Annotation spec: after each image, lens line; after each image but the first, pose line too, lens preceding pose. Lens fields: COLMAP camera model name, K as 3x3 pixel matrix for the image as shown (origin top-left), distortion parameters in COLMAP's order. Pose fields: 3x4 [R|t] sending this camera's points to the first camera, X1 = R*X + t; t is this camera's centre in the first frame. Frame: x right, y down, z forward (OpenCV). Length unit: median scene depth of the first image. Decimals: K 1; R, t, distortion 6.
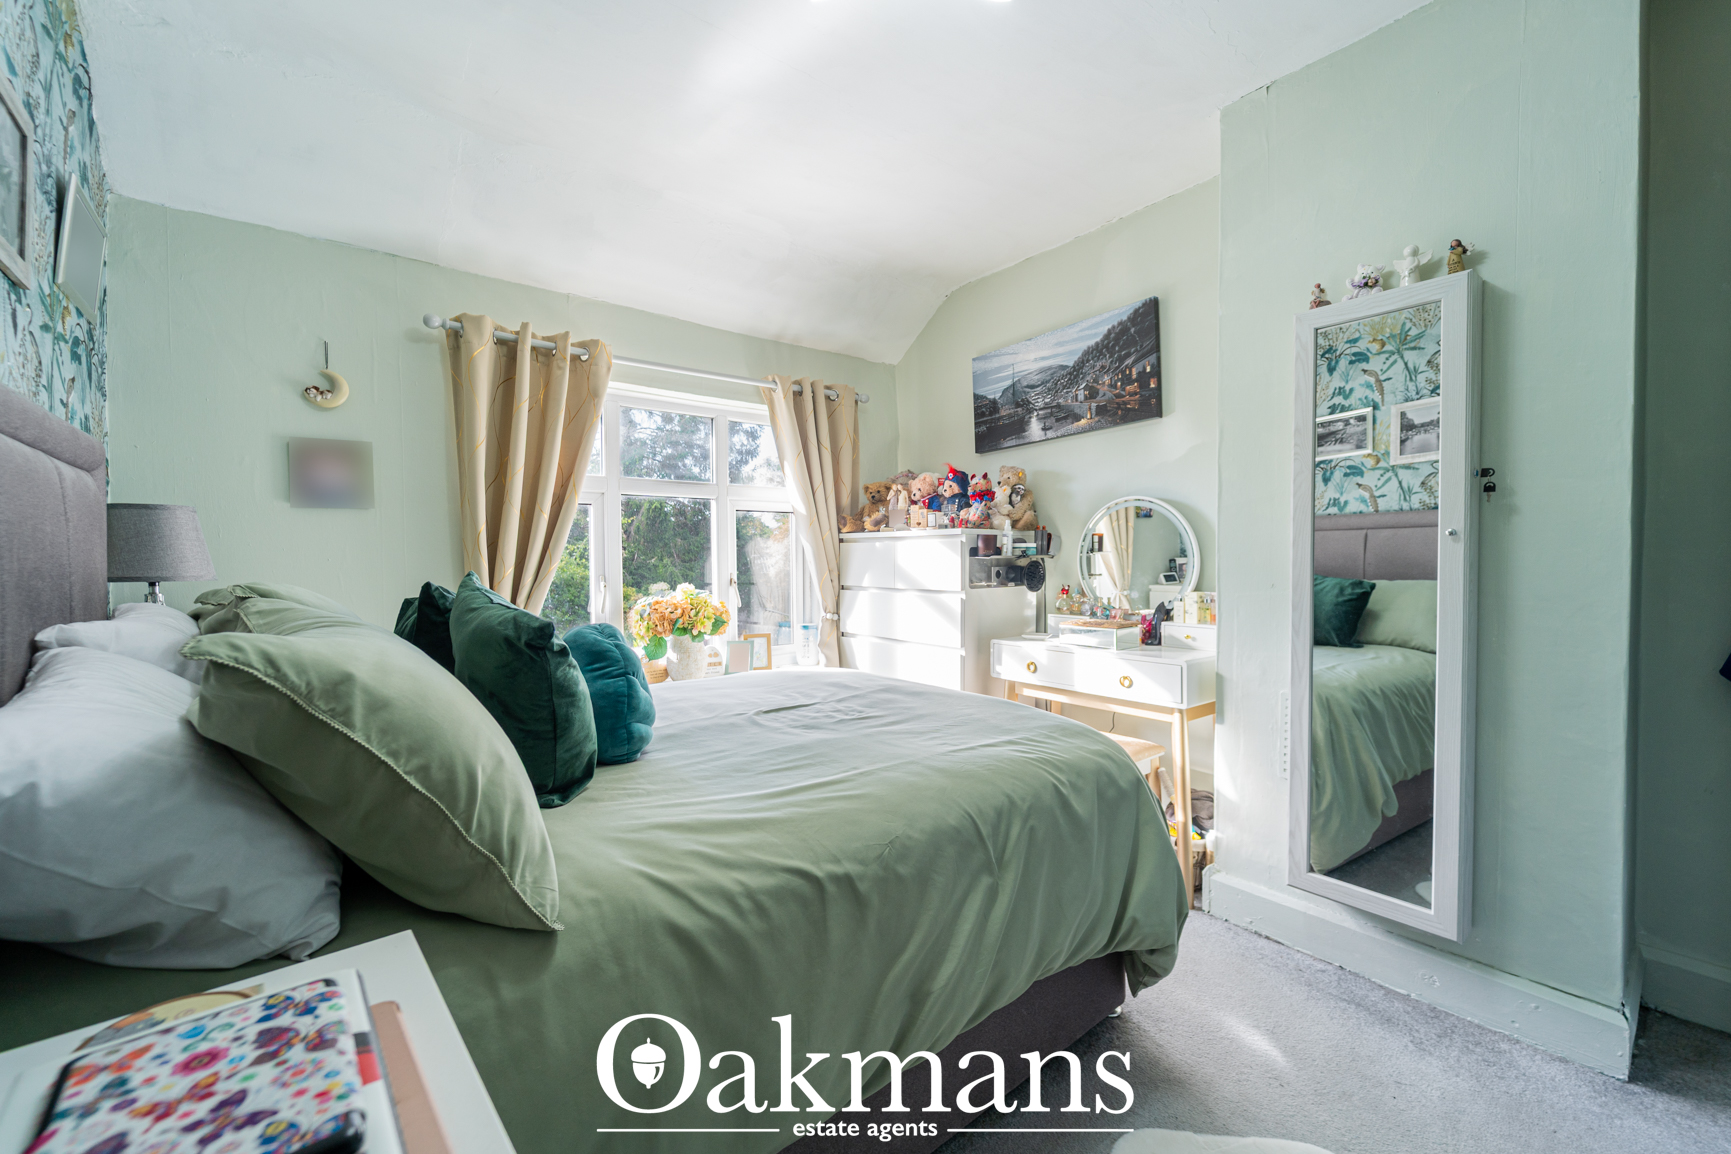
lens RADIAL K [[702.6, 0, 852.4], [0, 702.6, 570.7], [0, 0, 1]] dist [0.004920, -0.003018]
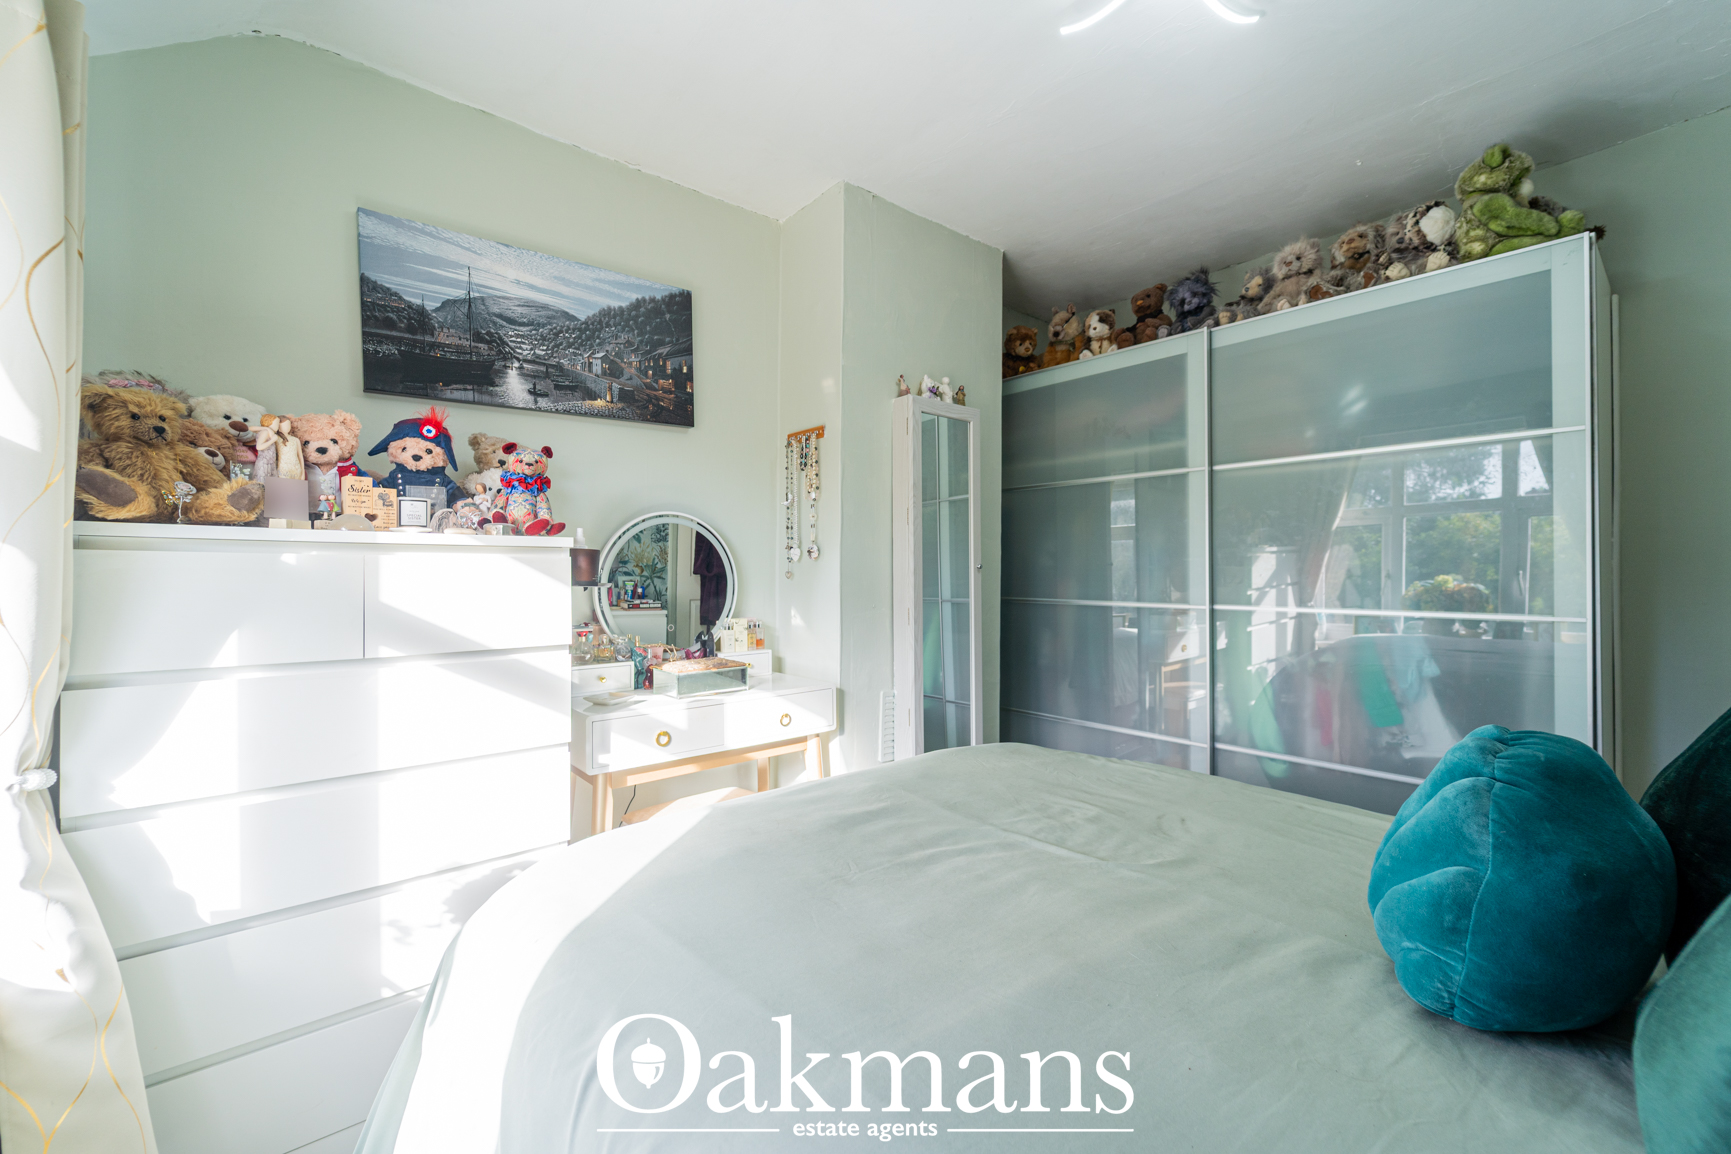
lens RADIAL K [[702.6, 0, 852.4], [0, 702.6, 570.7], [0, 0, 1]] dist [0.004920, -0.003018]
pose [[-0.042497, 0.003864, 0.999089, -0.439612], [0.017744, 0.999838, -0.003112, -0.026707], [-0.998939, 0.017595, -0.042559, 0.784280]]
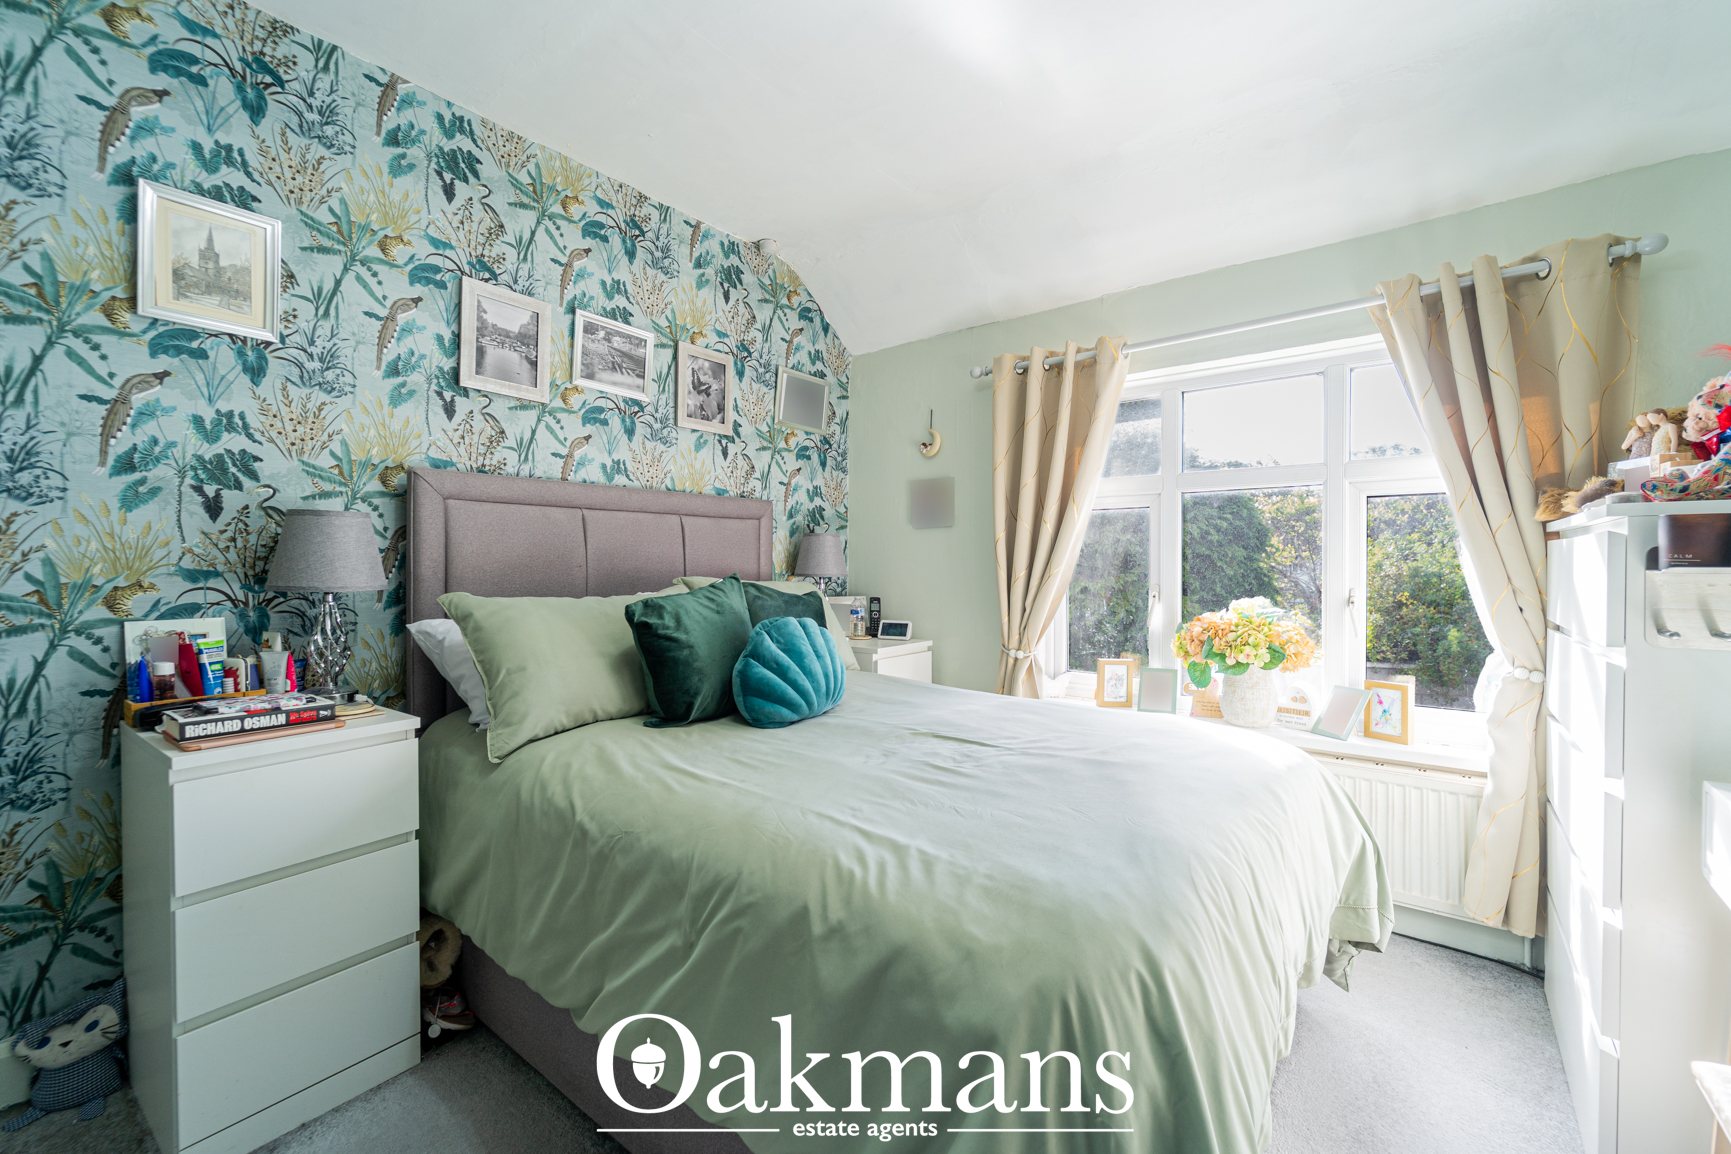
lens RADIAL K [[702.6, 0, 852.4], [0, 702.6, 570.7], [0, 0, 1]] dist [0.004920, -0.003018]
pose [[0.214040, 0.015471, -0.976702, 0.476549], [-0.022445, 0.999688, 0.010917, -0.012955], [0.976567, 0.019586, 0.214320, 0.448532]]
